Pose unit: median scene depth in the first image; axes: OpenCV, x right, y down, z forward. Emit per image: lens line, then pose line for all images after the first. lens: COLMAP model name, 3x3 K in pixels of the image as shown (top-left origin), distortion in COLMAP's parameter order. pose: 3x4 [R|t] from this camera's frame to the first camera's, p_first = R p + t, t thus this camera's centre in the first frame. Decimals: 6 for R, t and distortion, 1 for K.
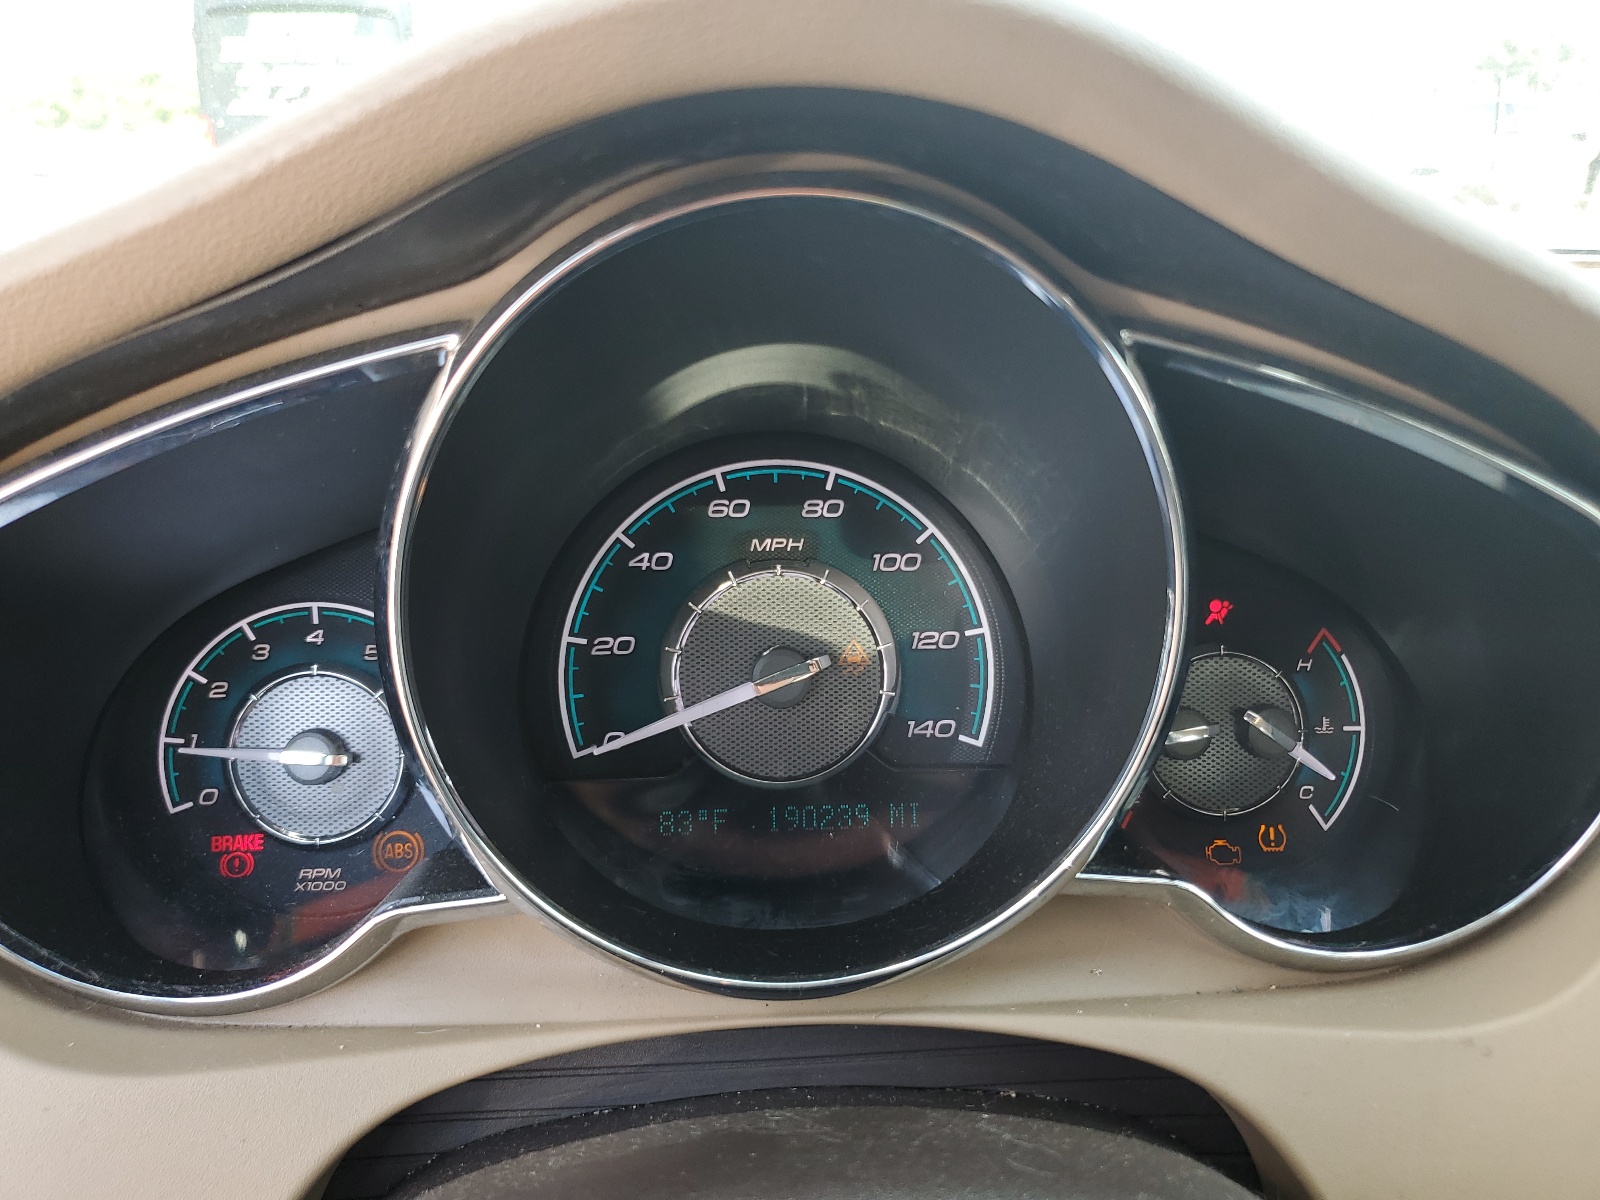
lens RADIAL K [[1199.0, 0, 800.0], [0, 1199.0, 600.0], [0, 0, 1]] dist [0.000908, -0.000117]
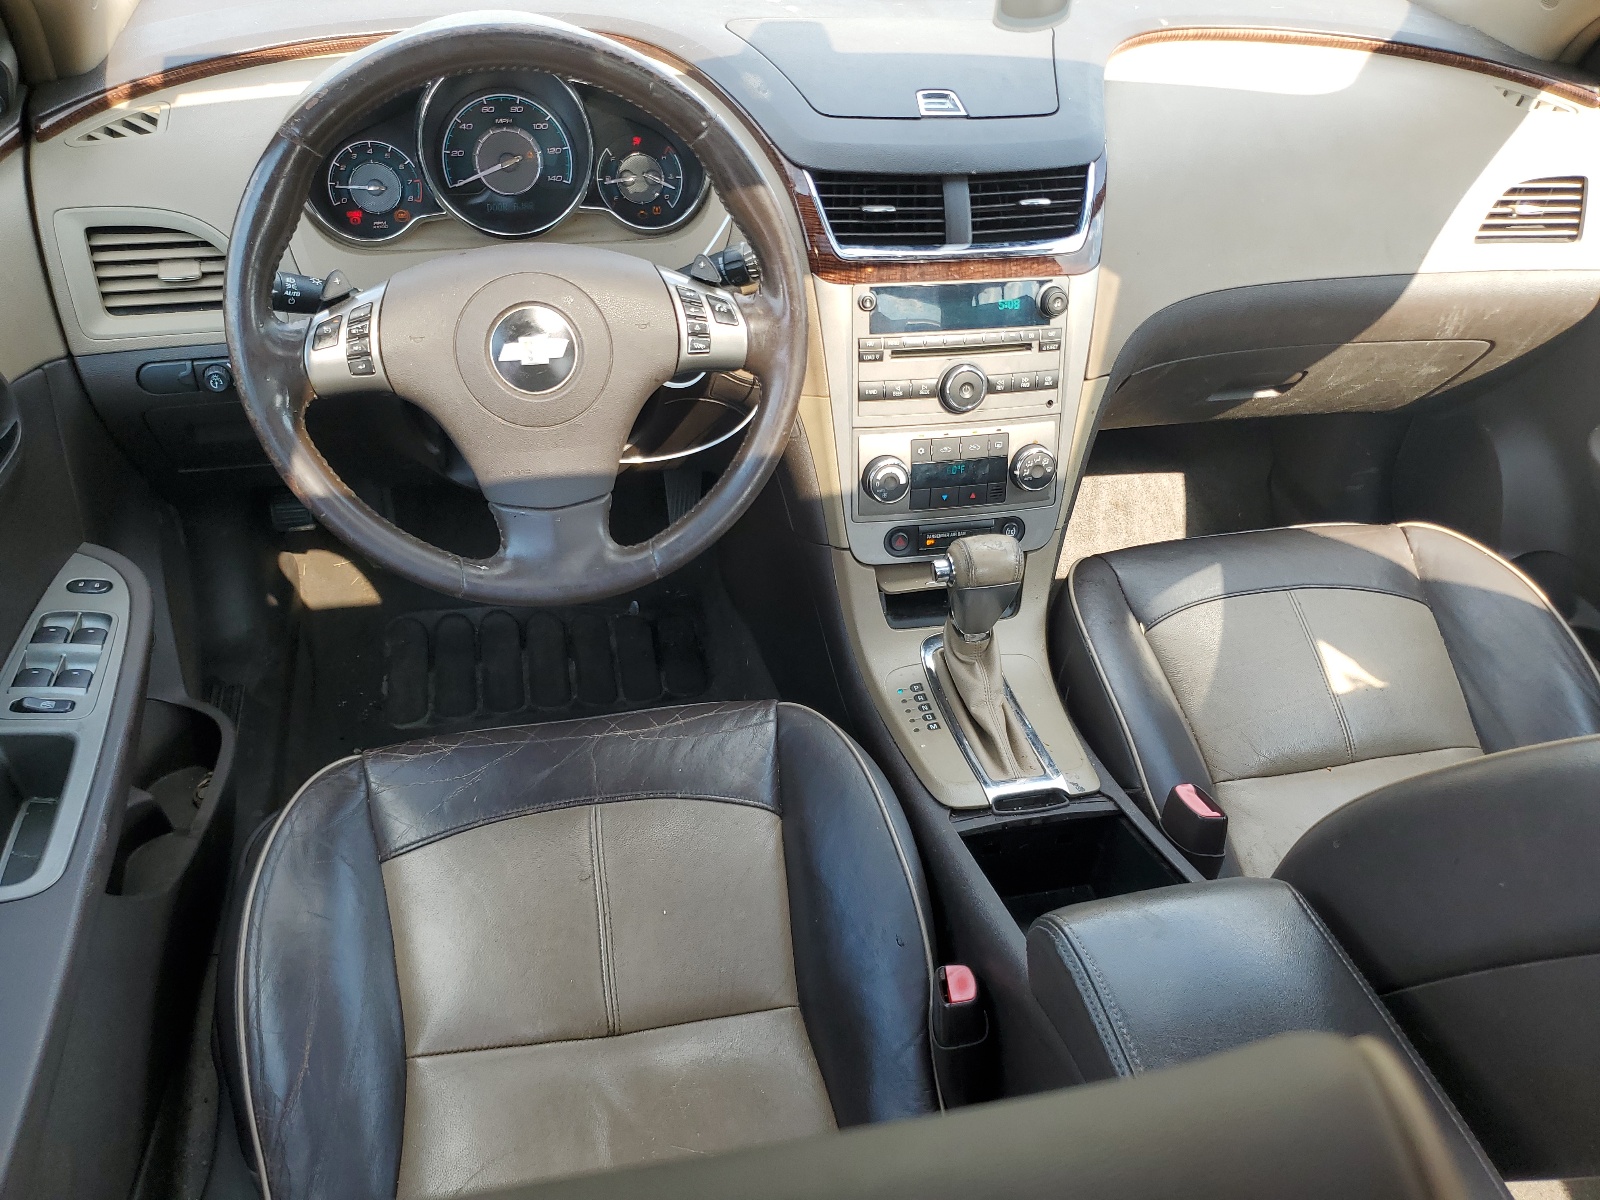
lens RADIAL K [[1199.0, 0, 800.0], [0, 1199.0, 600.0], [0, 0, 1]] dist [0.000908, -0.000117]
pose [[0.983389, -0.072251, 0.166509, 0.145014], [0.006456, 0.930703, 0.365718, -0.020821], [-0.181394, -0.358568, 0.915710, -2.789635]]
